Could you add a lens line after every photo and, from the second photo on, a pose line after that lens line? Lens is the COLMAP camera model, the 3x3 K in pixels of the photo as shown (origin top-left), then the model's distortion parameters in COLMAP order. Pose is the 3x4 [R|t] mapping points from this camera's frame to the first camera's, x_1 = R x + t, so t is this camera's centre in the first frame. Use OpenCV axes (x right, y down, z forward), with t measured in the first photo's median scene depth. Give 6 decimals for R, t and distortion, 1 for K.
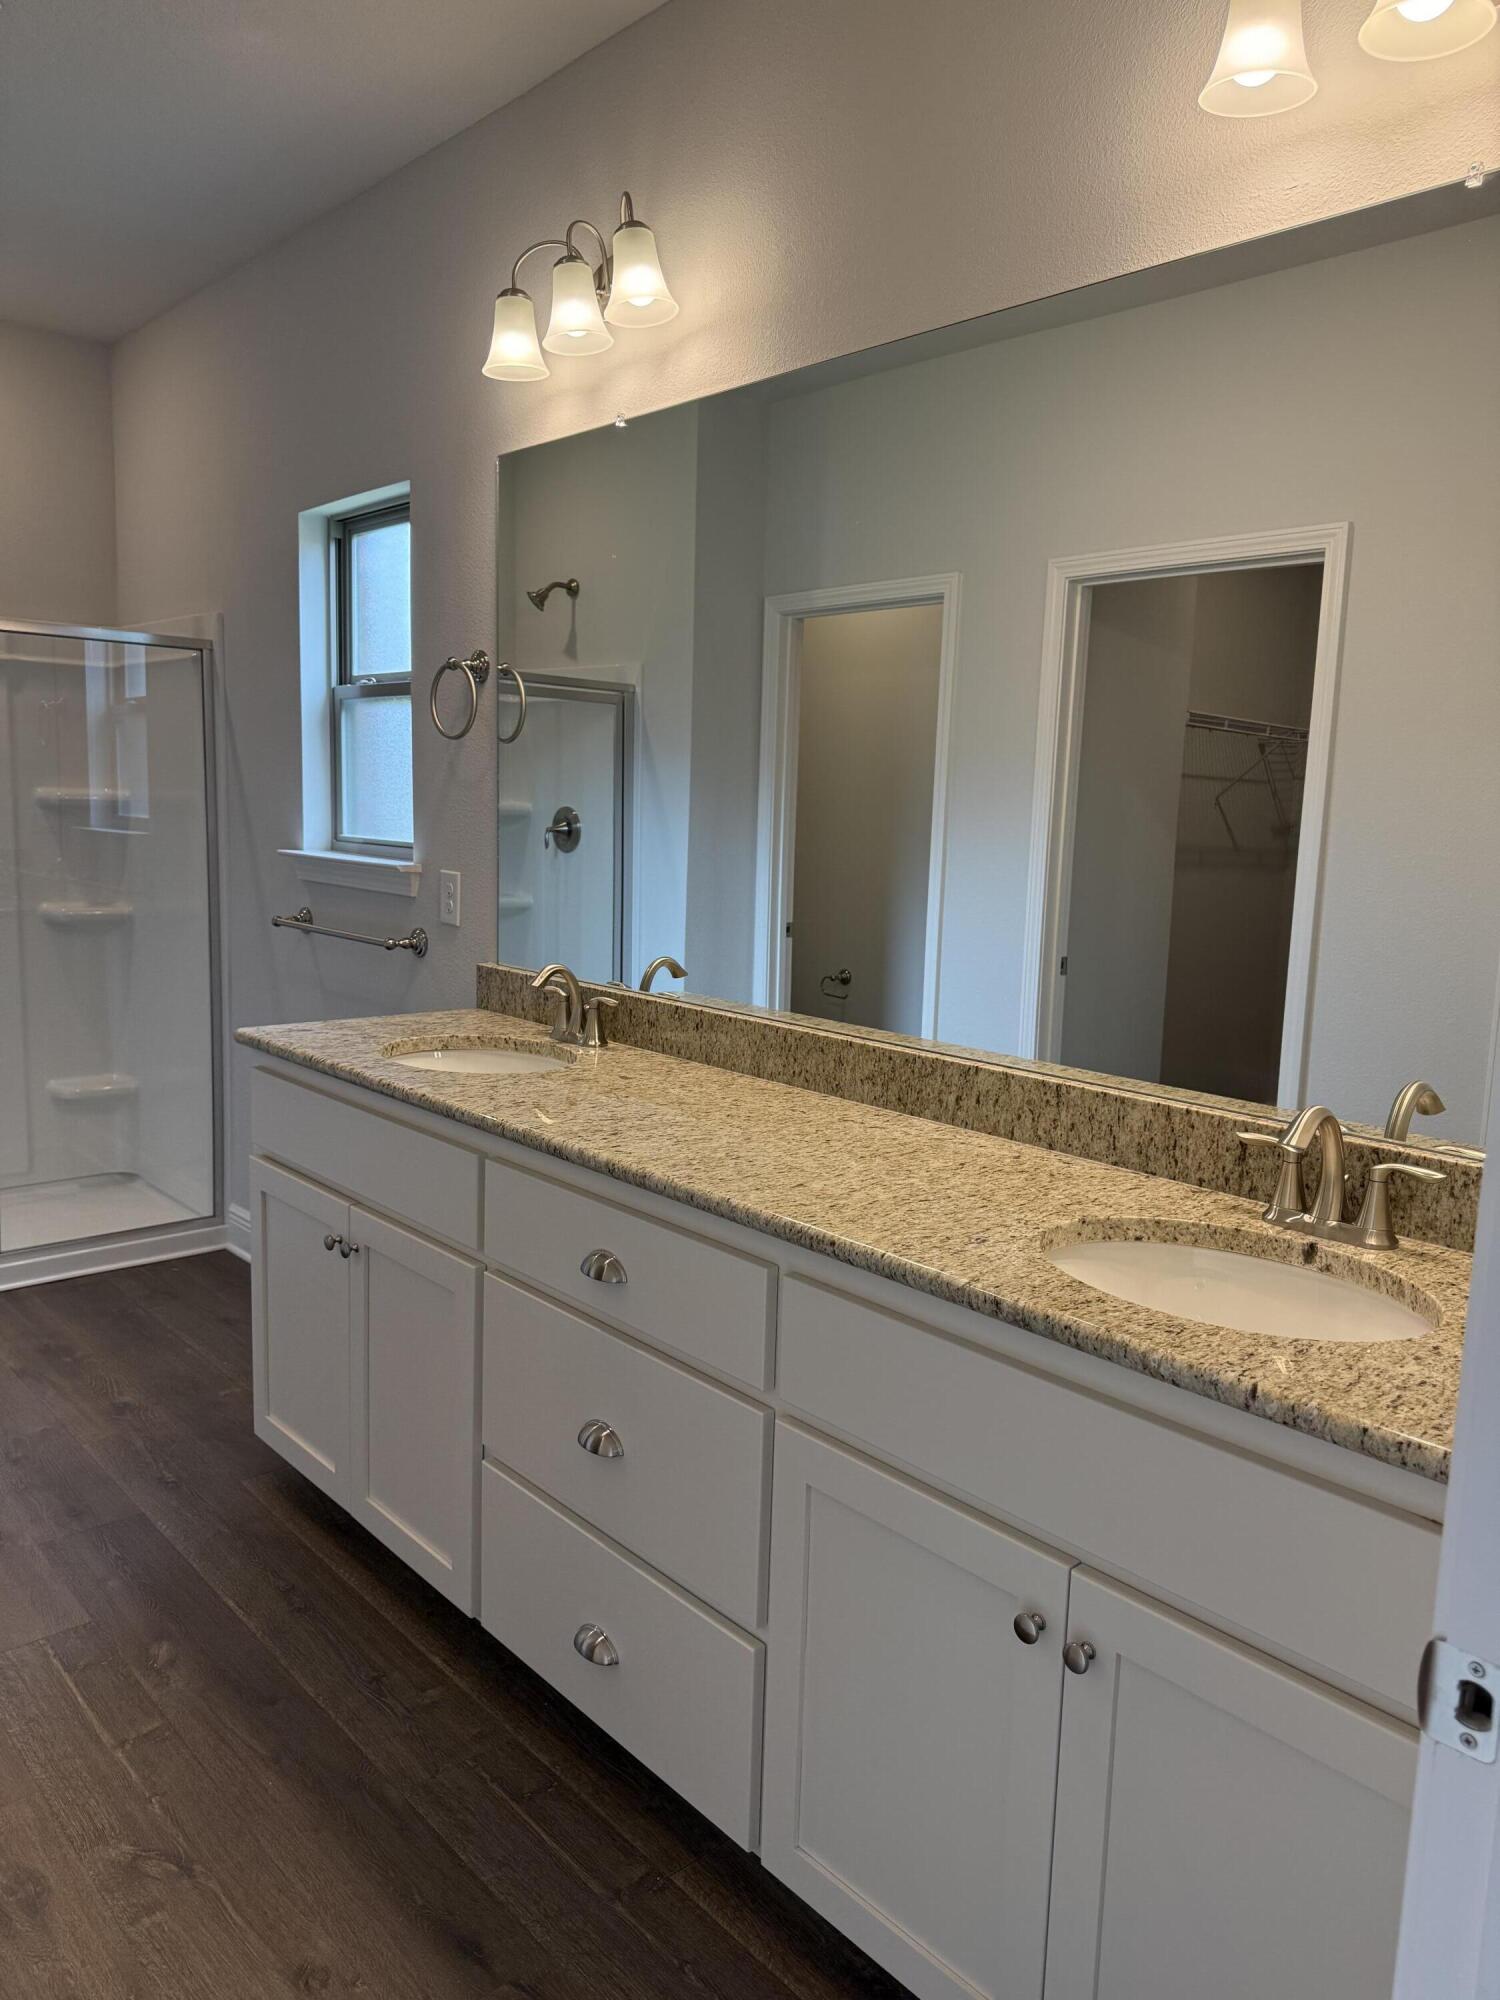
lens RADIAL K [[1404.9, 0, 750.0], [0, 1404.9, 1000.0], [0, 0, 1]] dist [0.072031, -0.078692]
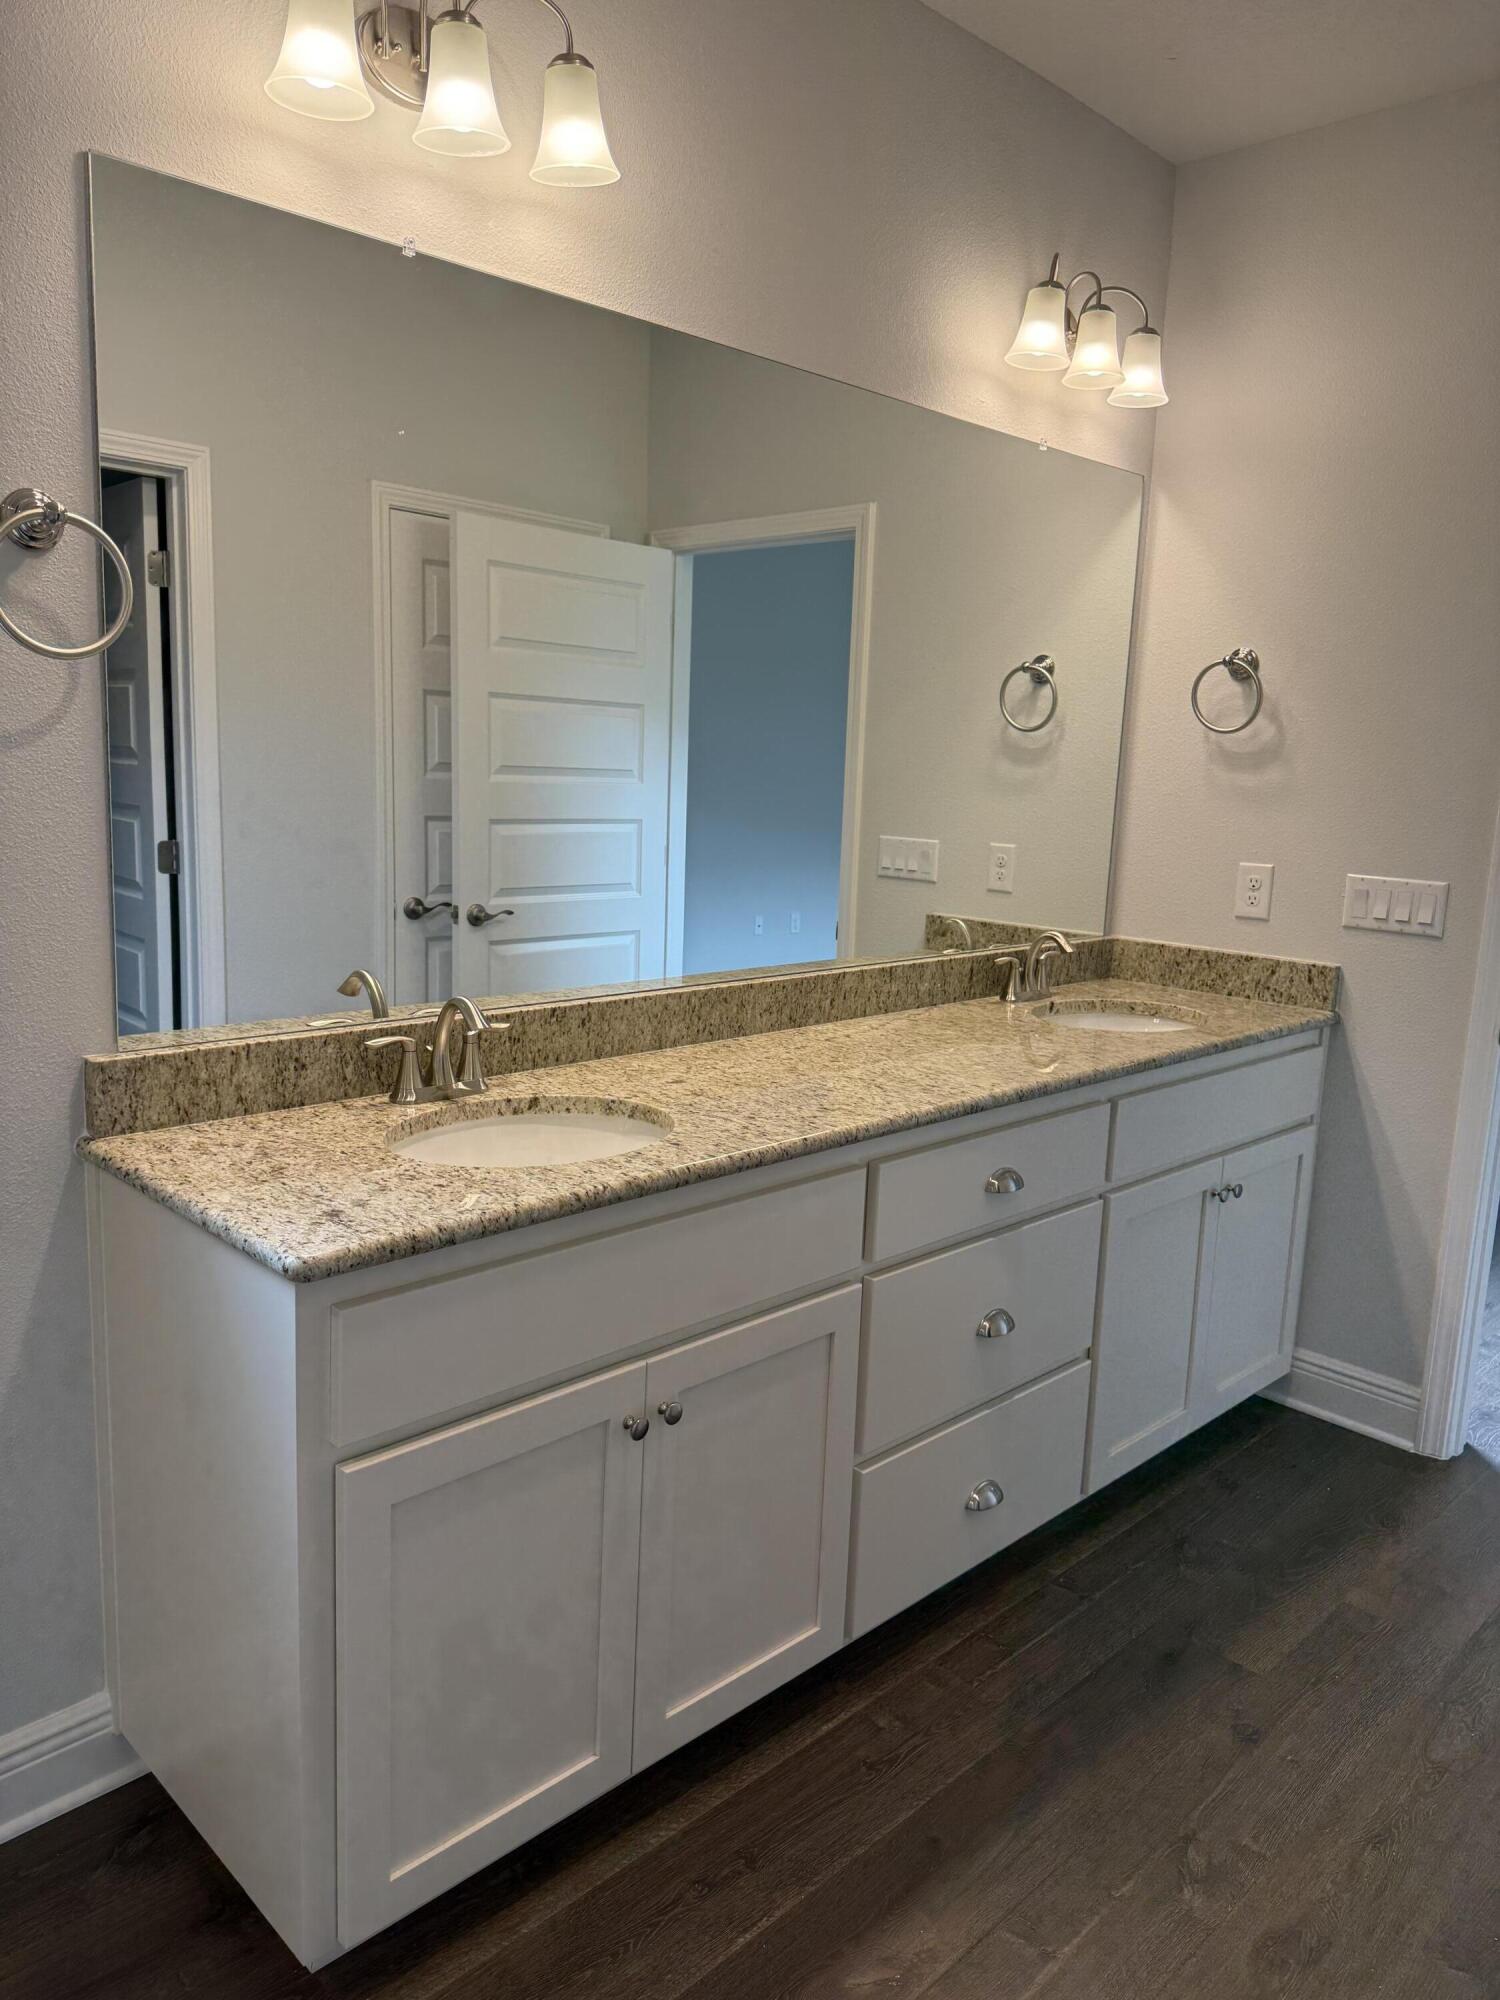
lens RADIAL K [[1410.0, 0, 747.1], [0, 1410.0, 983.4], [0, 0, 1]] dist [0.008016, -0.000865]
pose [[-0.040056, -0.196201, 0.979745, -1.050176], [0.101167, 0.974697, 0.199326, -0.198790], [-0.994063, 0.107102, -0.019194, 1.049561]]
